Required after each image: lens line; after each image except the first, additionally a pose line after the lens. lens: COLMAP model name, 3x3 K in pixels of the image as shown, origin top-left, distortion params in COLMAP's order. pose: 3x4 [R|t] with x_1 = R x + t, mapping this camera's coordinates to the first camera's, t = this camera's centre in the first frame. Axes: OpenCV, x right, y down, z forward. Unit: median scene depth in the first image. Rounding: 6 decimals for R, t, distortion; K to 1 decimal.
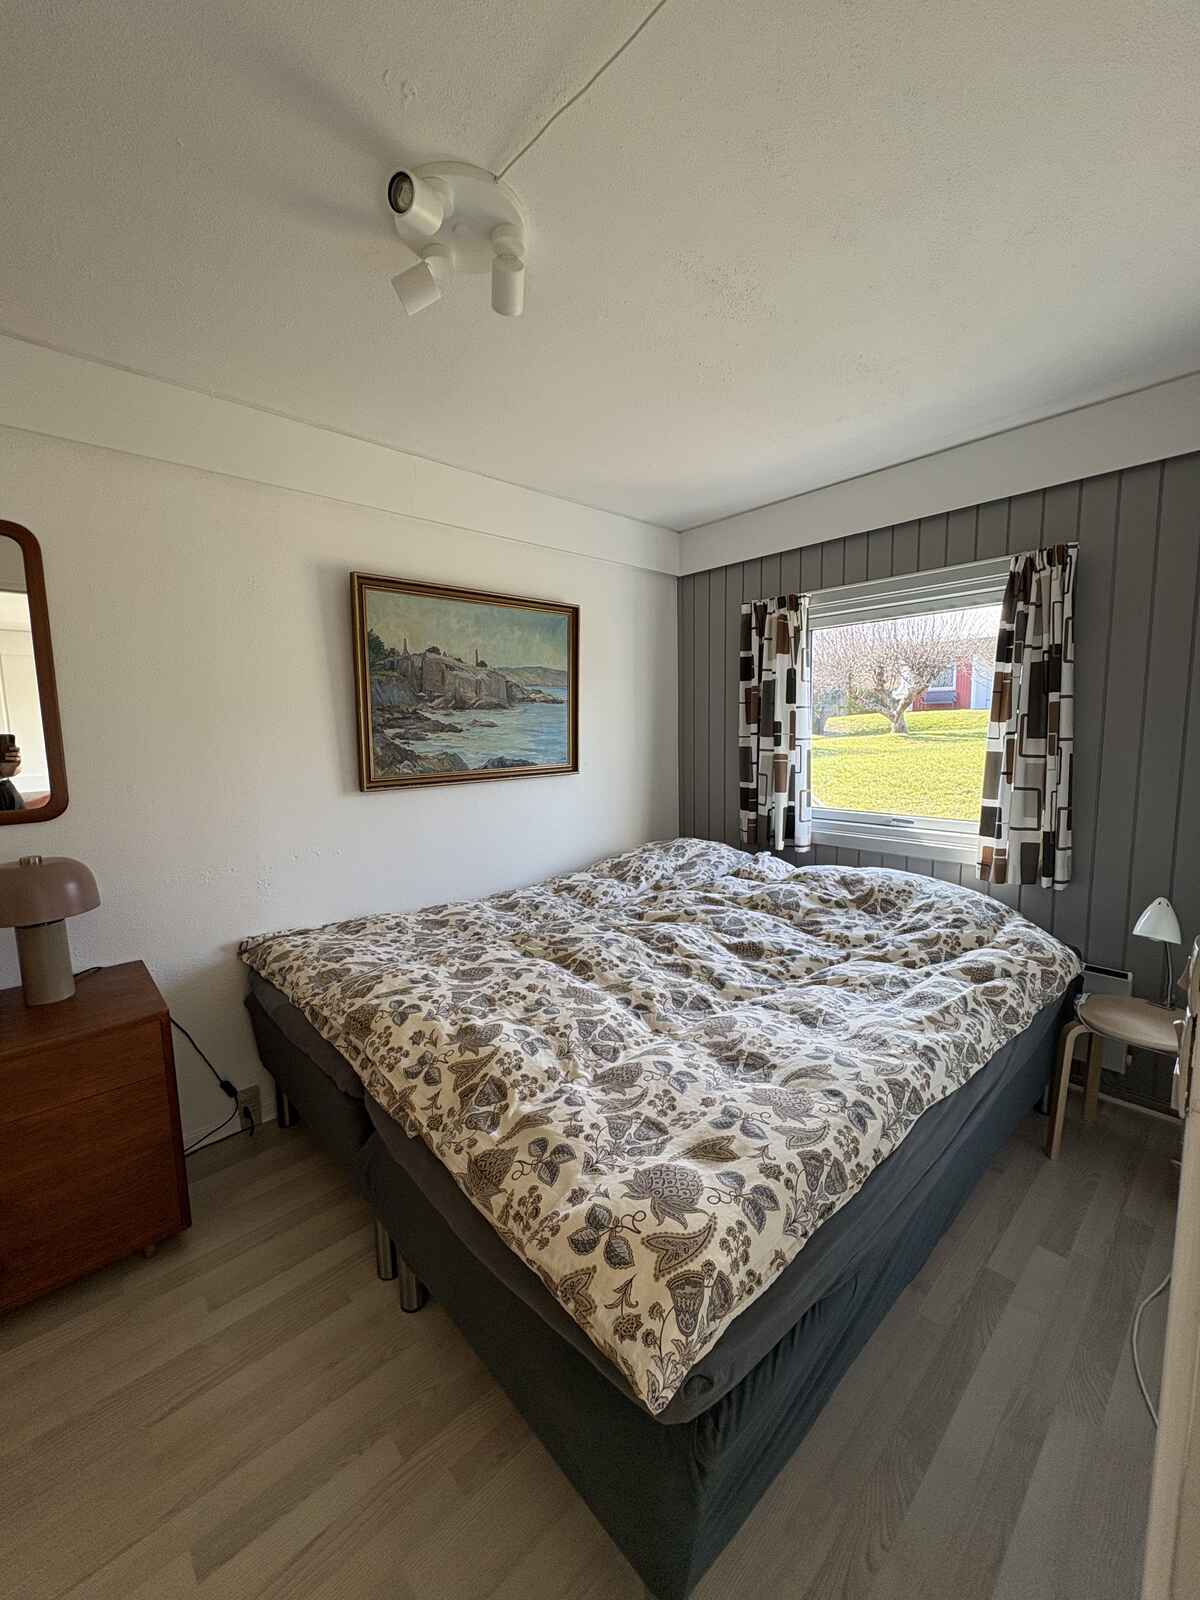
lens RADIAL K [[632.8, 0, 600.7], [0, 632.8, 796.1], [0, 0, 1]] dist [-0.008773, 0.000656]
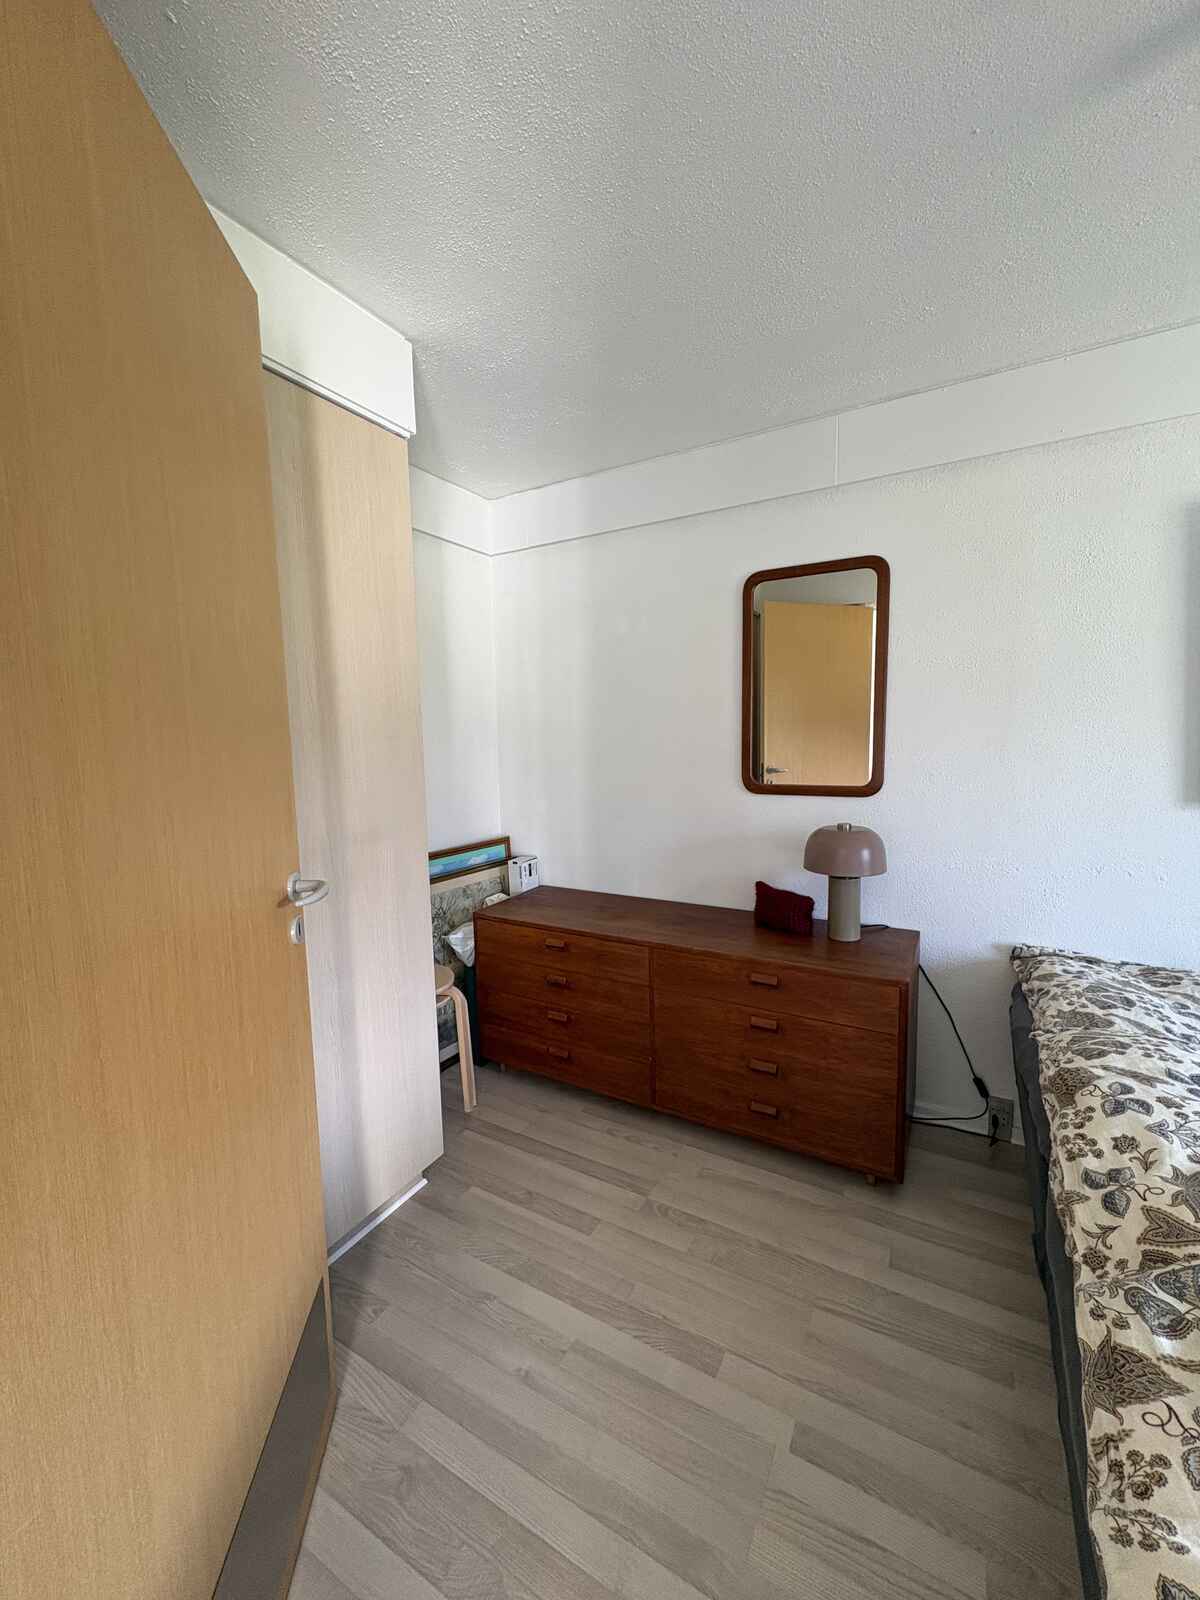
lens RADIAL K [[632.8, 0, 601.0], [0, 632.8, 804.3], [0, 0, 1]] dist [-0.008773, 0.000656]
pose [[0.291784, 0.120219, -0.948899, 0.156950], [-0.087559, 0.991261, 0.098662, -0.023934], [0.952468, 0.054297, 0.299760, 0.161068]]
